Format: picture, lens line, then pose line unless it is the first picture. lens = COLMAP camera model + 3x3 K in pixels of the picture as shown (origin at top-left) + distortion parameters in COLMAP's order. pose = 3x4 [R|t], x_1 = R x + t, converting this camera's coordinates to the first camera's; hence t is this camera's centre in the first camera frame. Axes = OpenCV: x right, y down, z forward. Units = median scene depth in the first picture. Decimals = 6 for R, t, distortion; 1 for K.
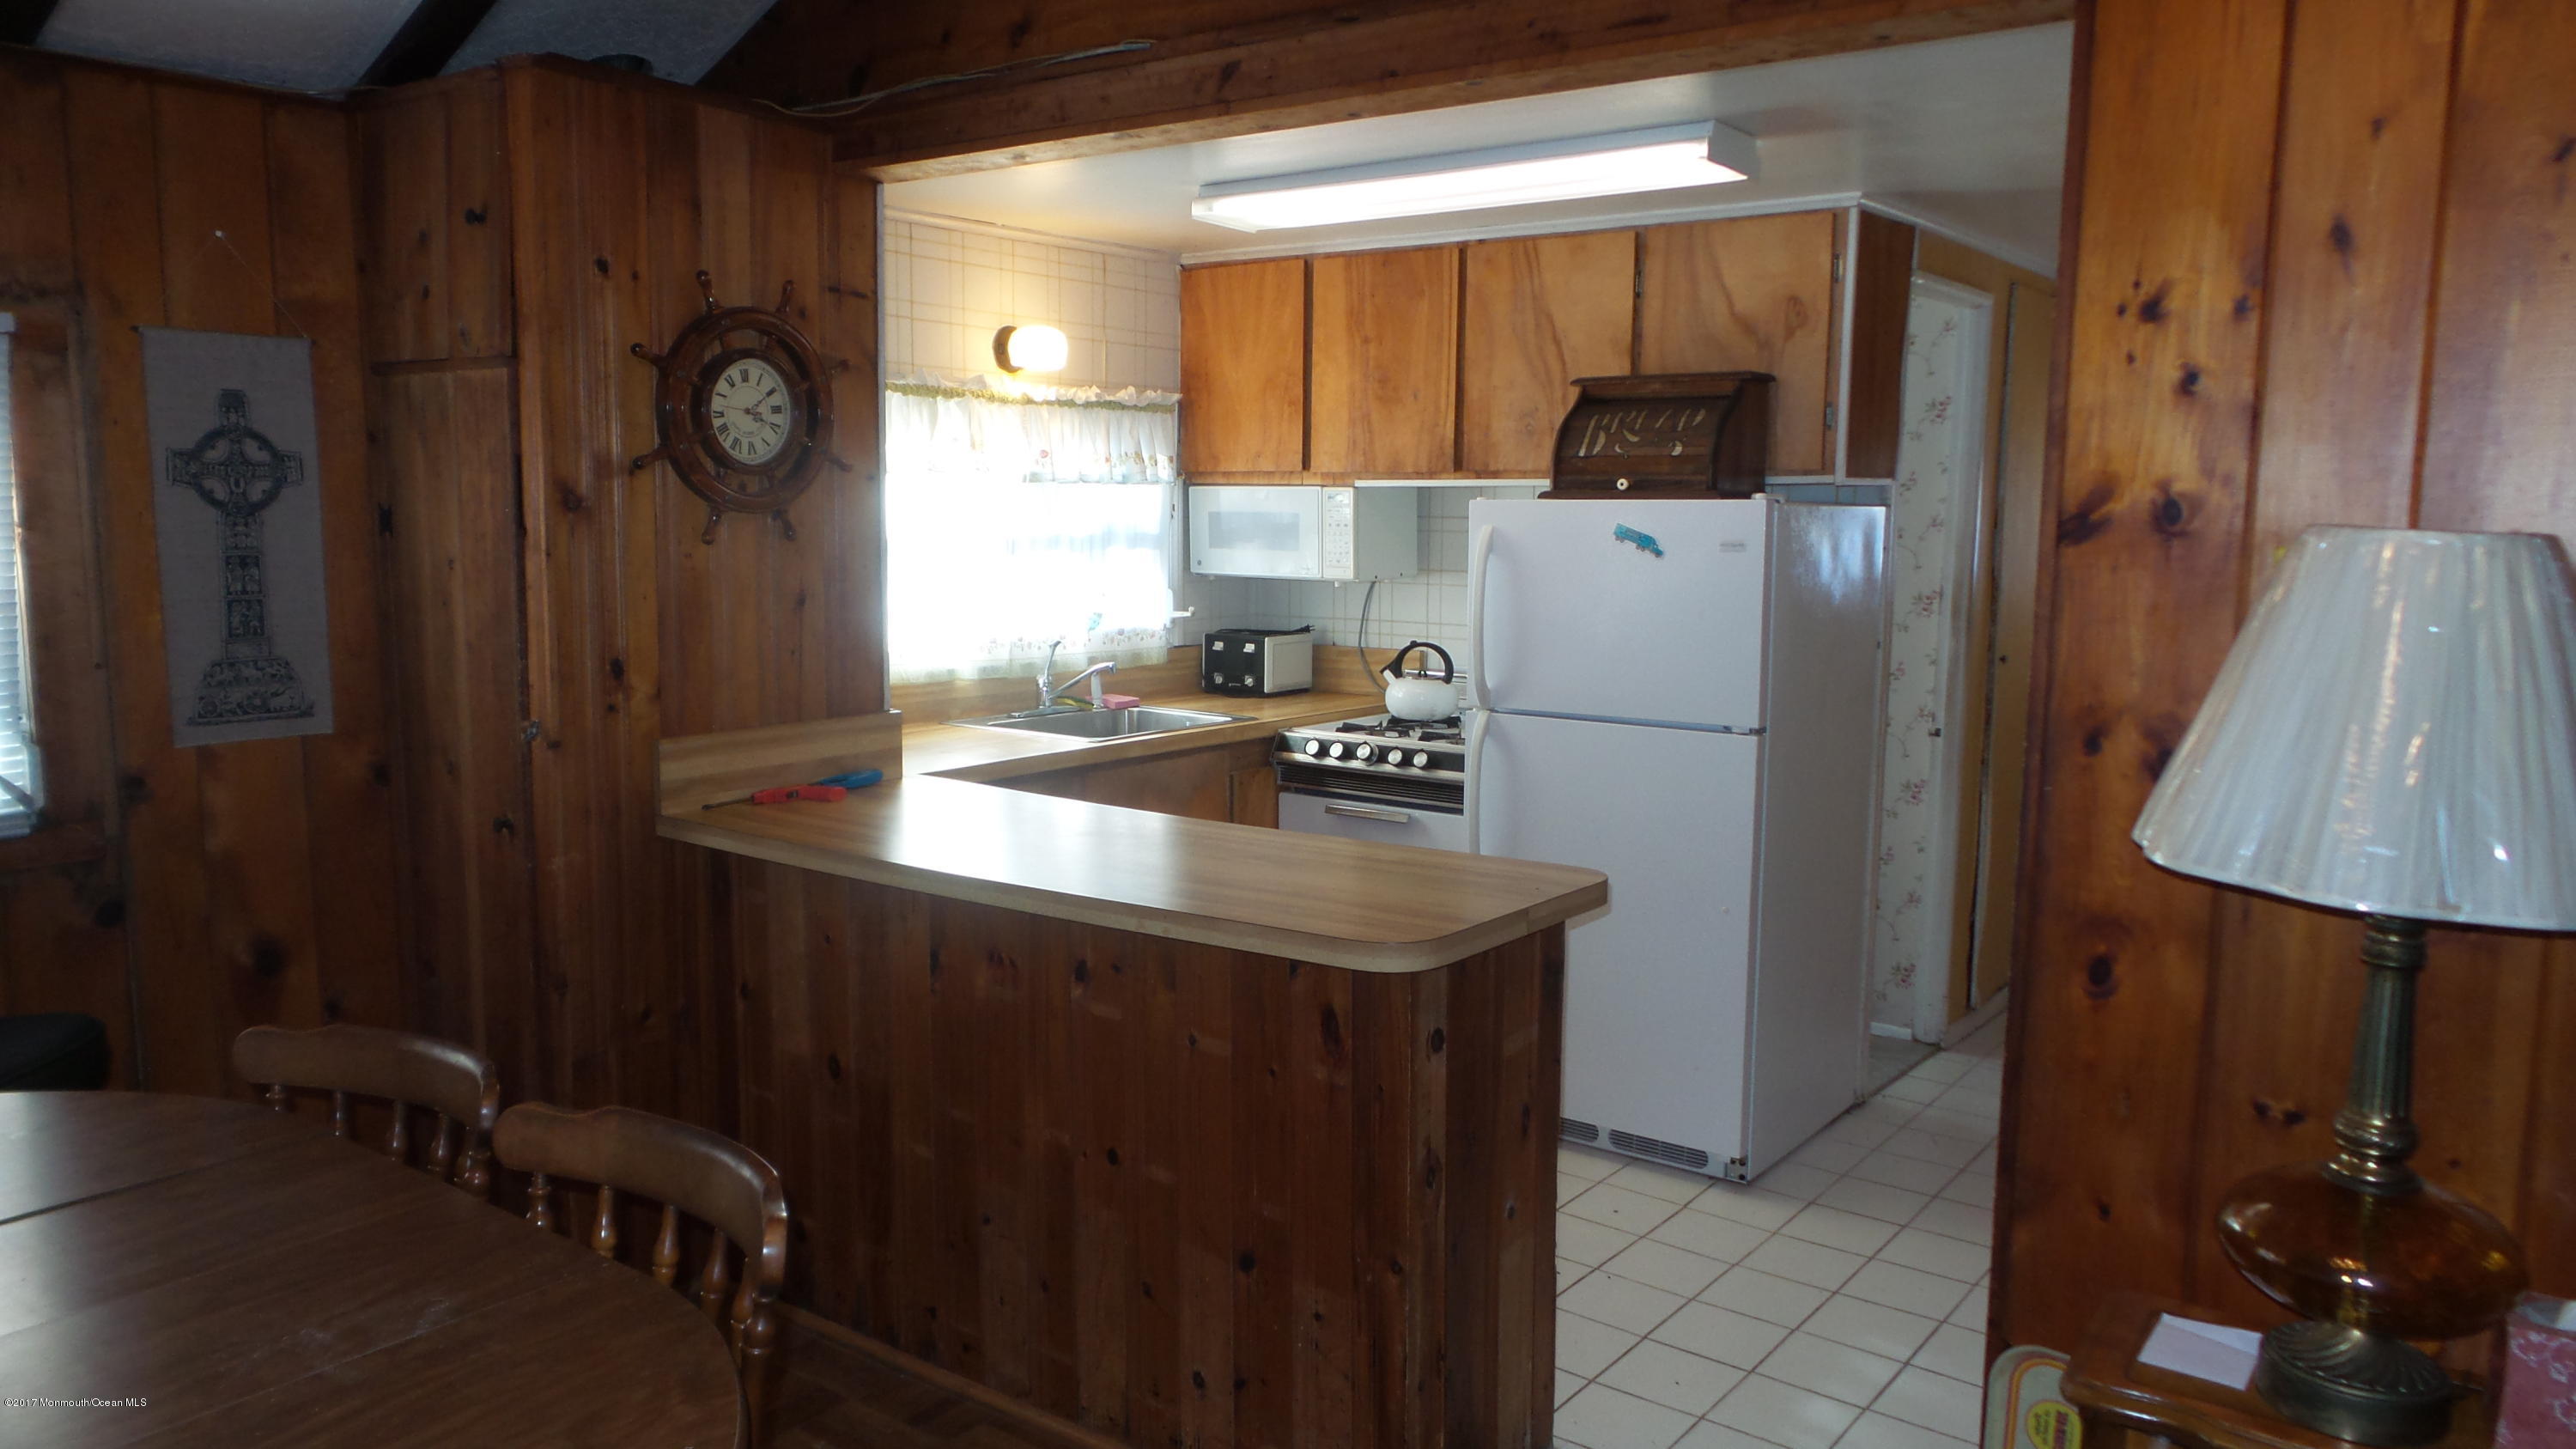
lens RADIAL K [[1773.8, 0, 1293.5], [0, 1773.8, 727.1], [0, 0, 1]] dist [-0.012780, 0.006559]
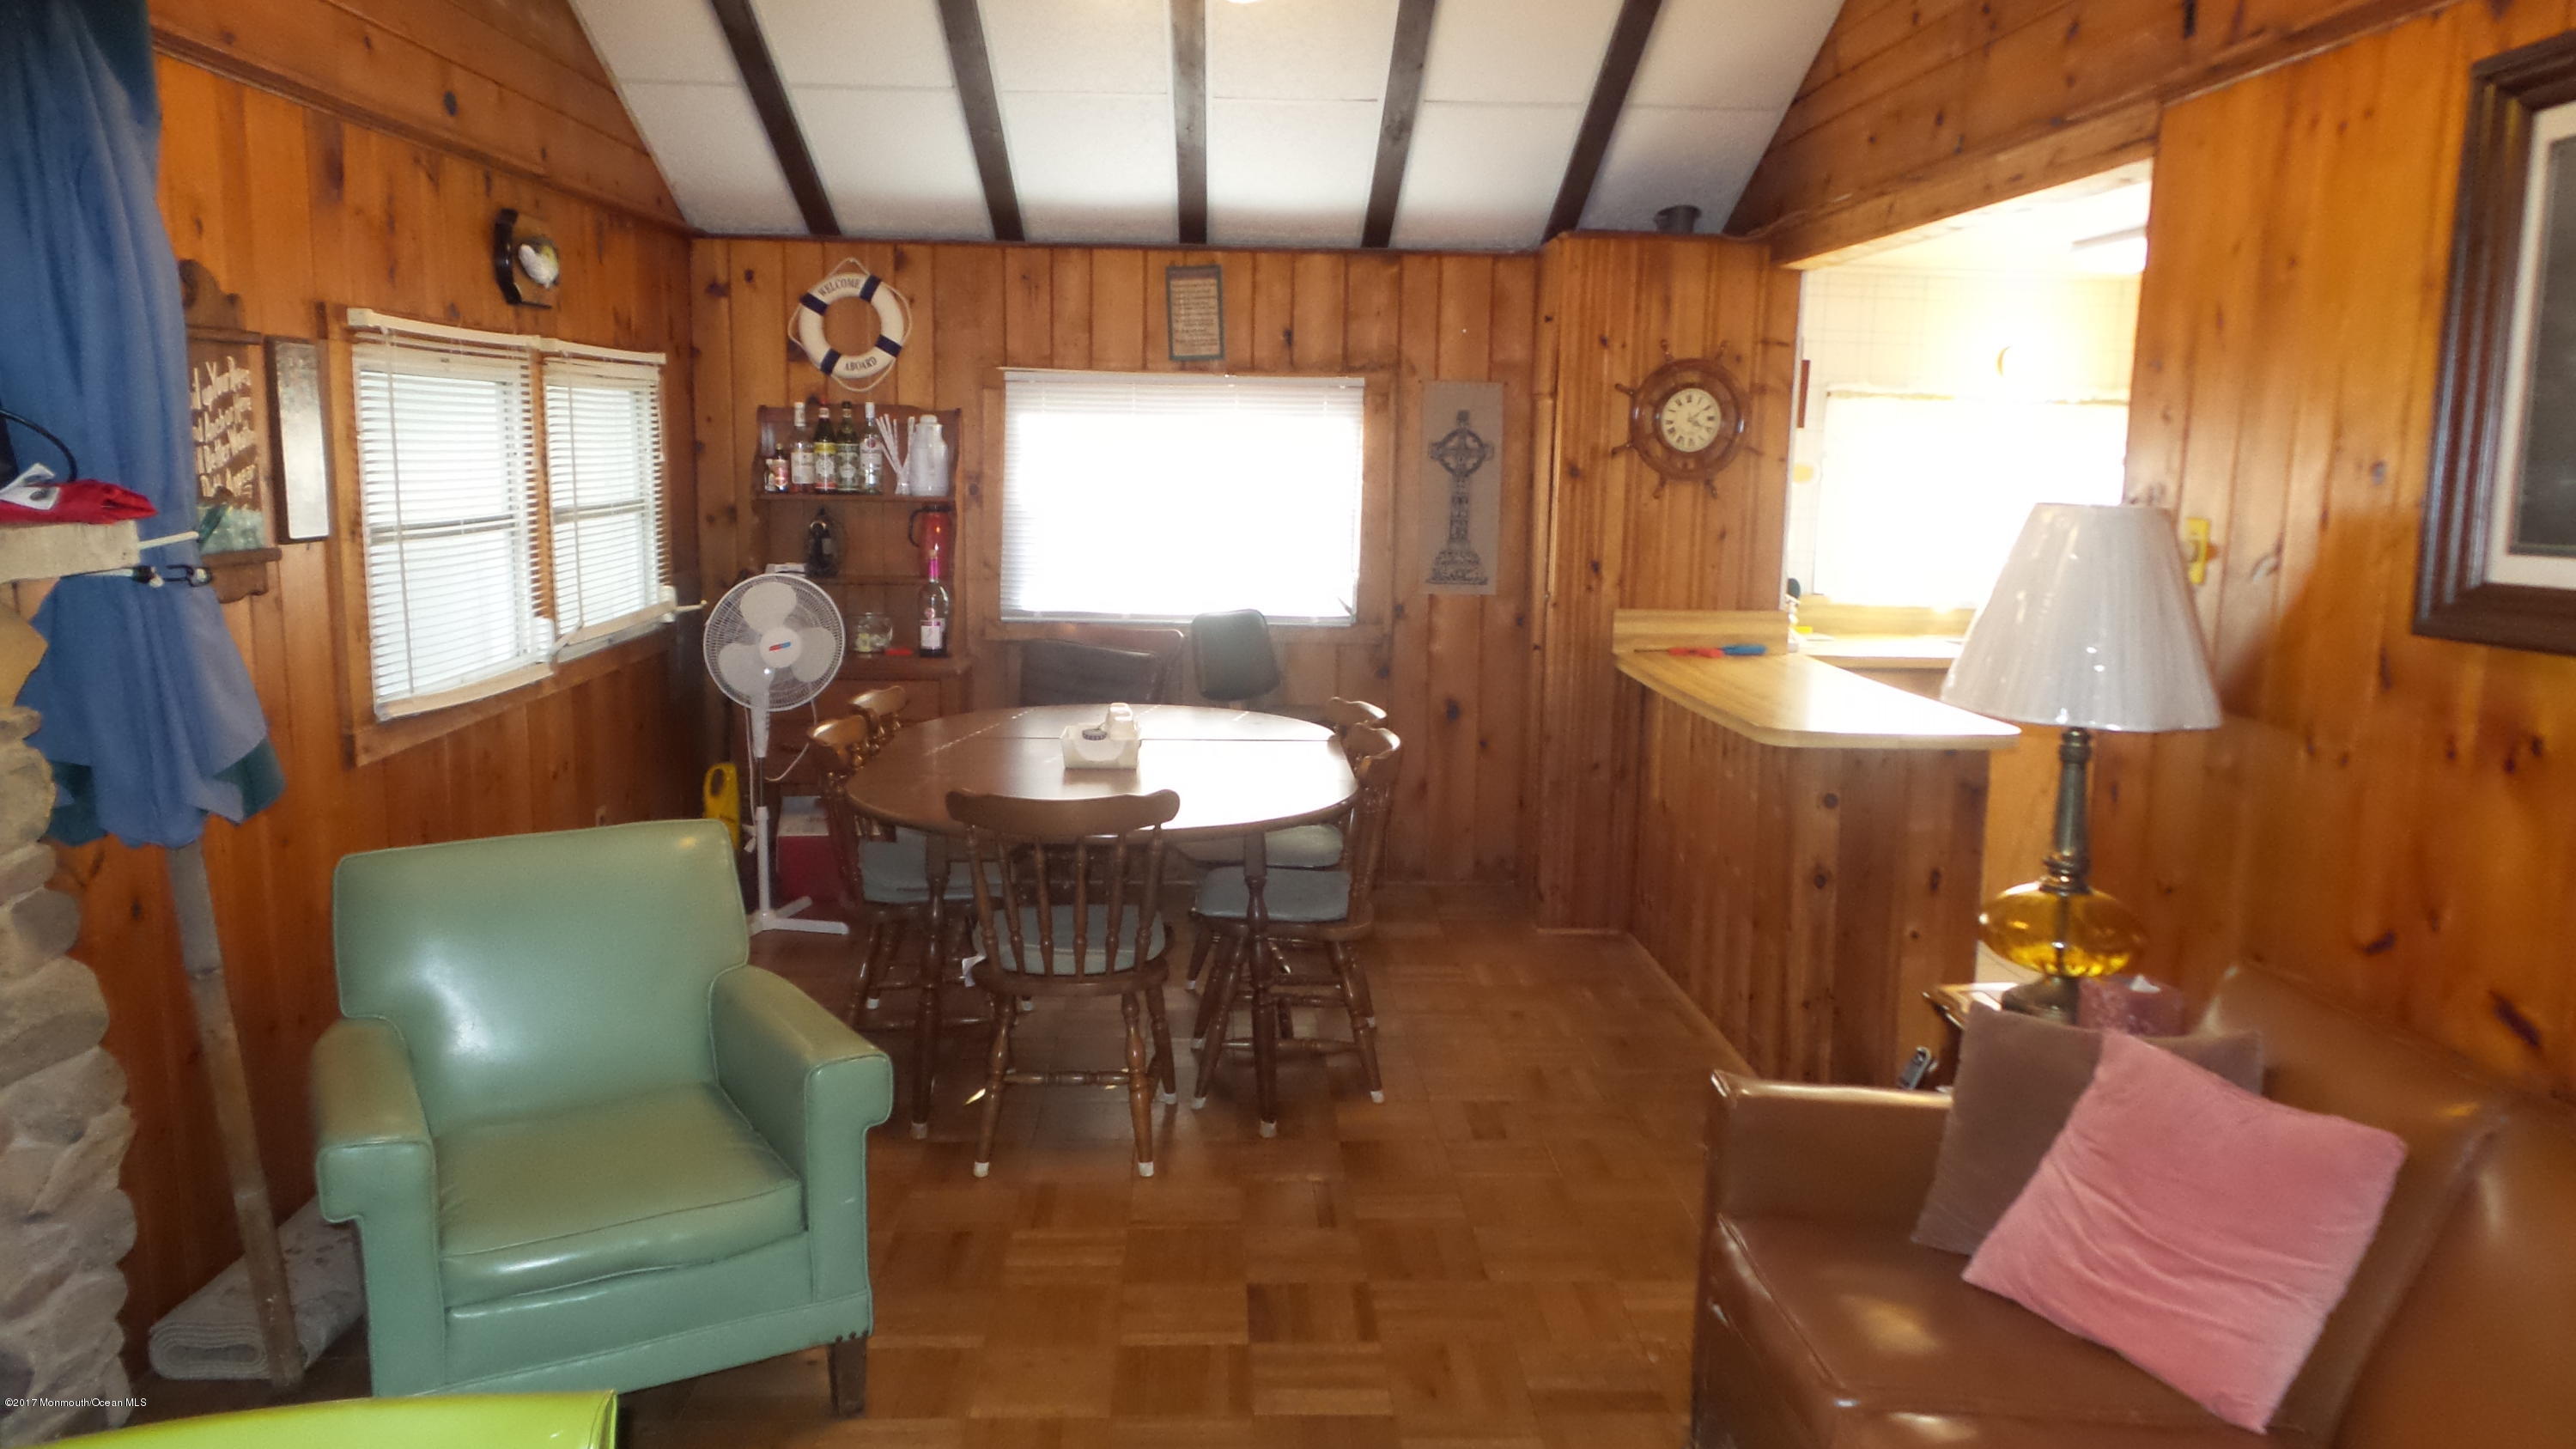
lens RADIAL K [[1773.8, 0, 1293.5], [0, 1773.8, 727.1], [0, 0, 1]] dist [-0.012780, 0.006559]
pose [[0.636959, 0.126140, -0.760508, 0.617328], [-0.110139, 0.991292, 0.072173, 0.024635], [0.762990, 0.037790, 0.645305, -0.290600]]
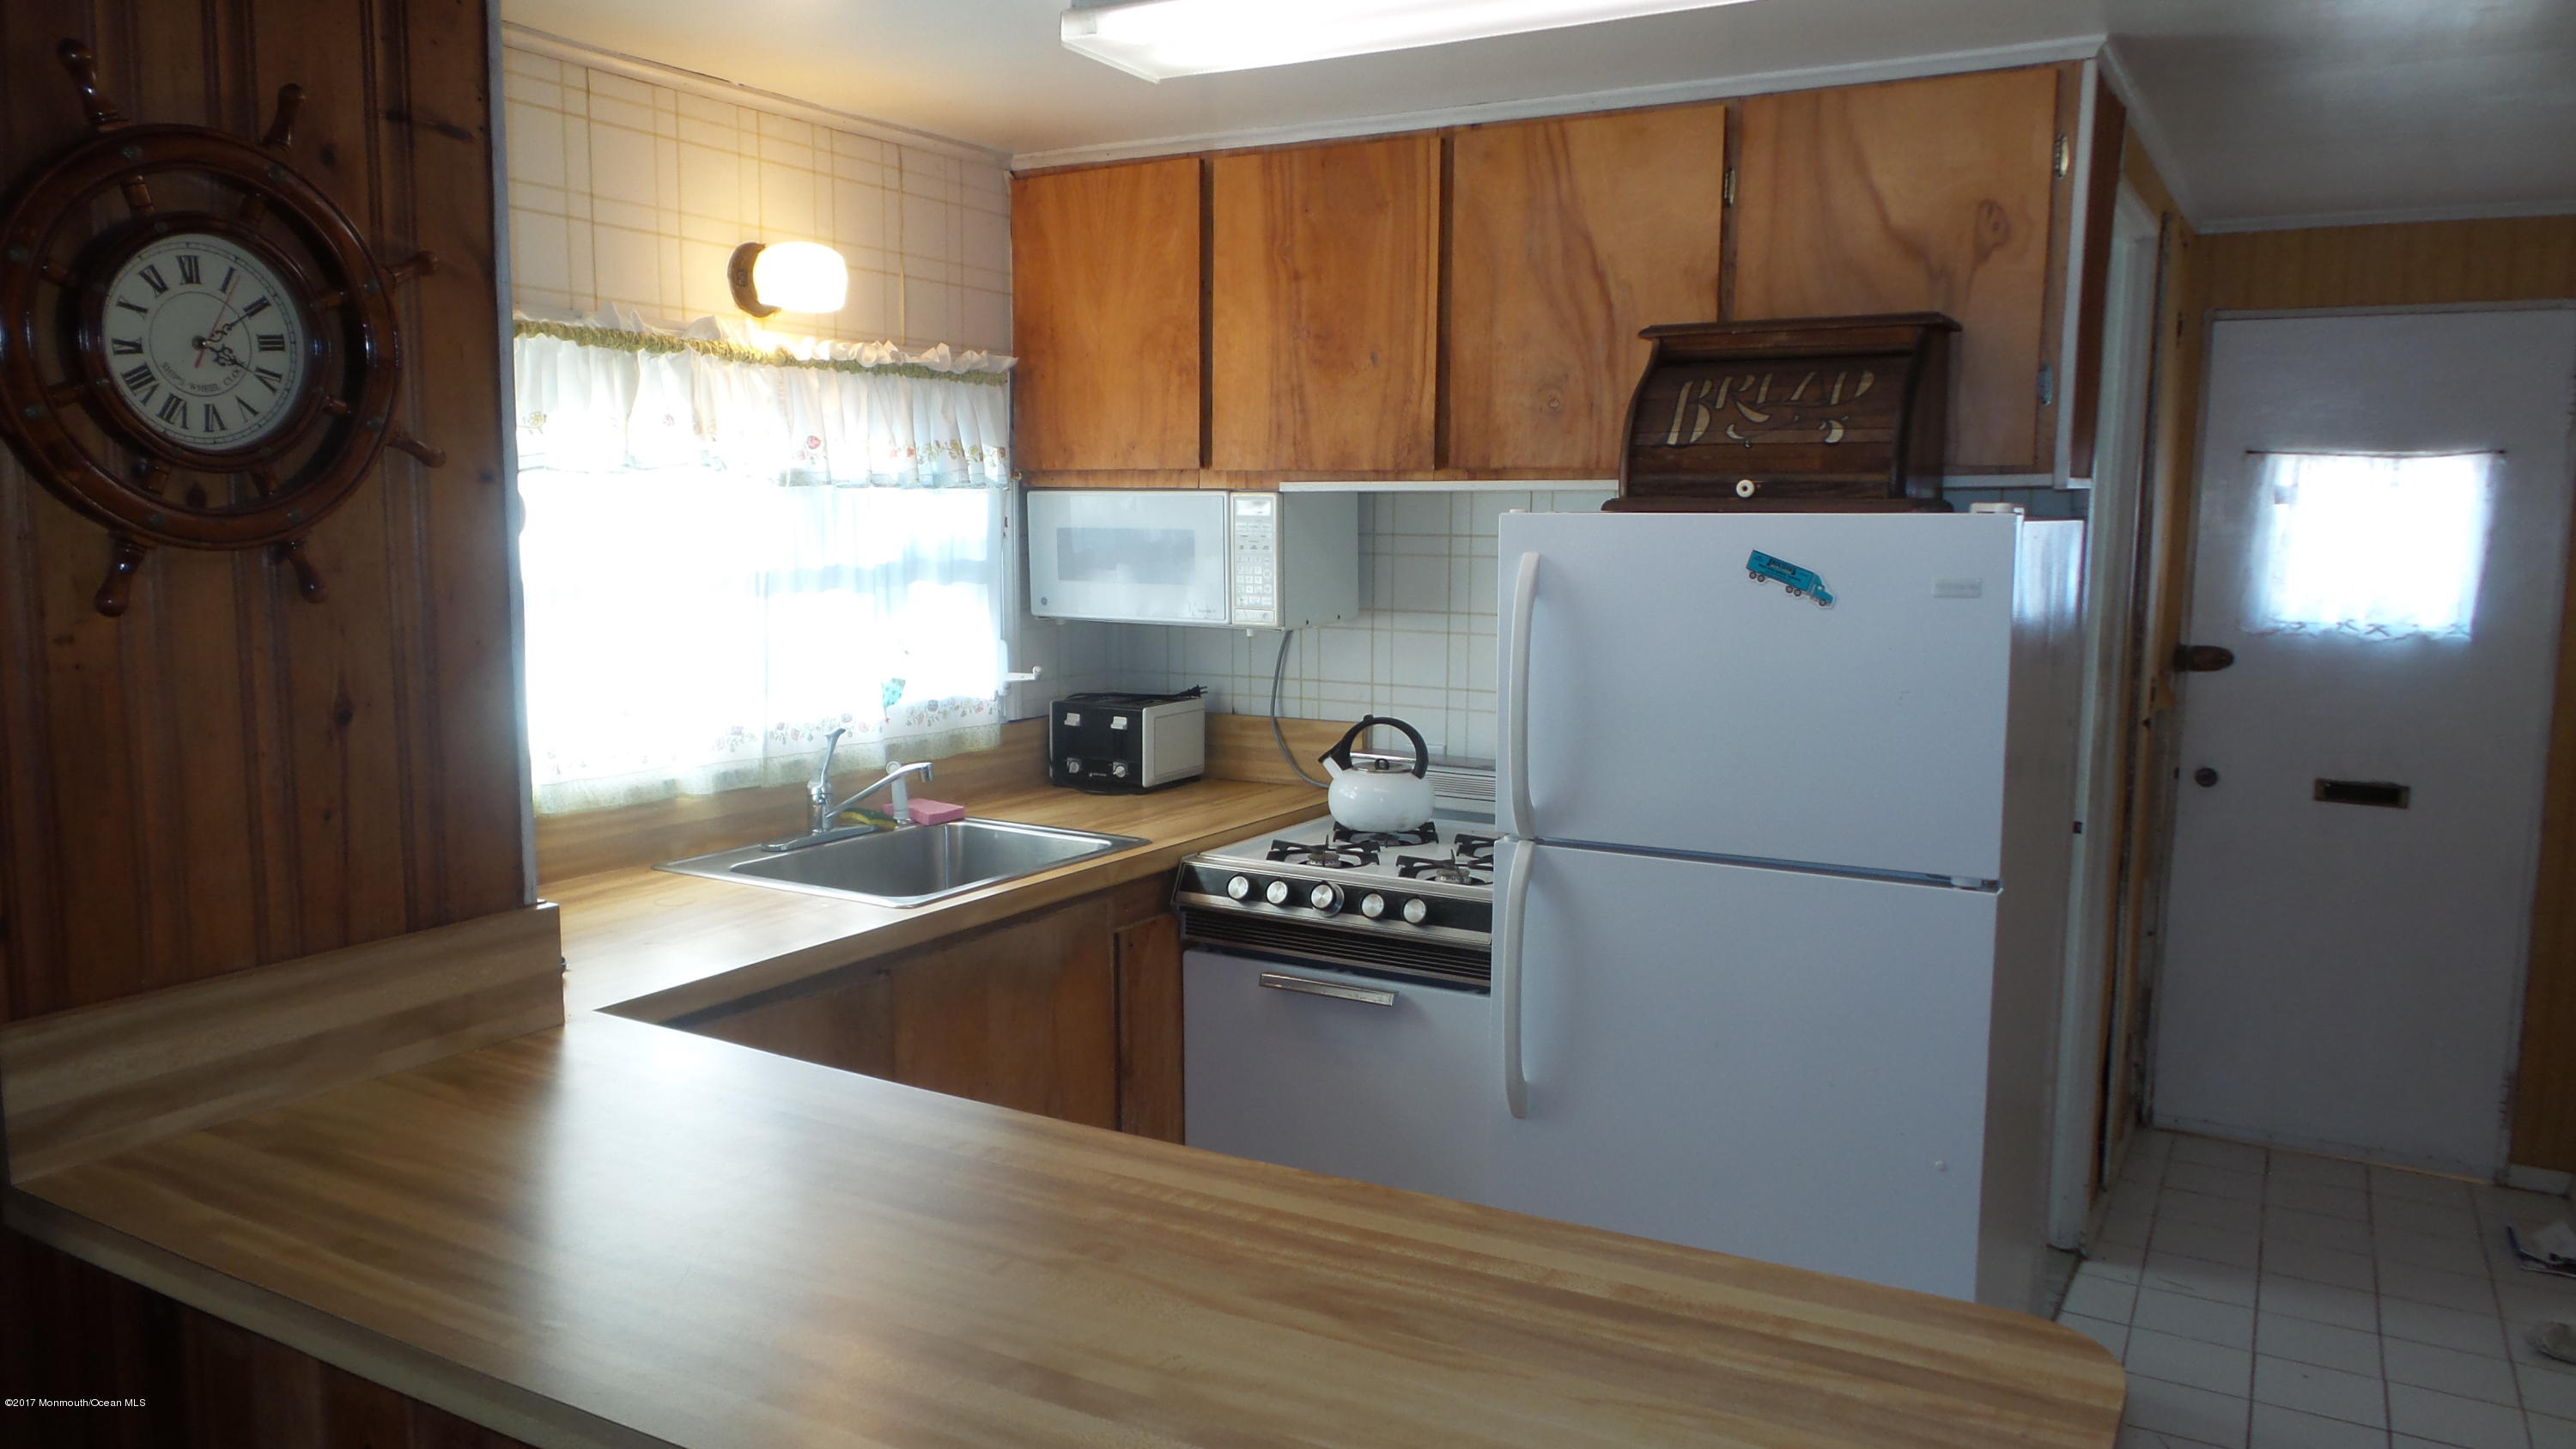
lens RADIAL K [[1773.8, 0, 1293.5], [0, 1773.8, 727.1], [0, 0, 1]] dist [-0.012780, 0.006559]
pose [[0.992056, -0.017774, 0.124536, -0.055755], [0.017946, 0.999839, -0.000257, -0.052901], [-0.124512, 0.002490, 0.992215, 0.381289]]
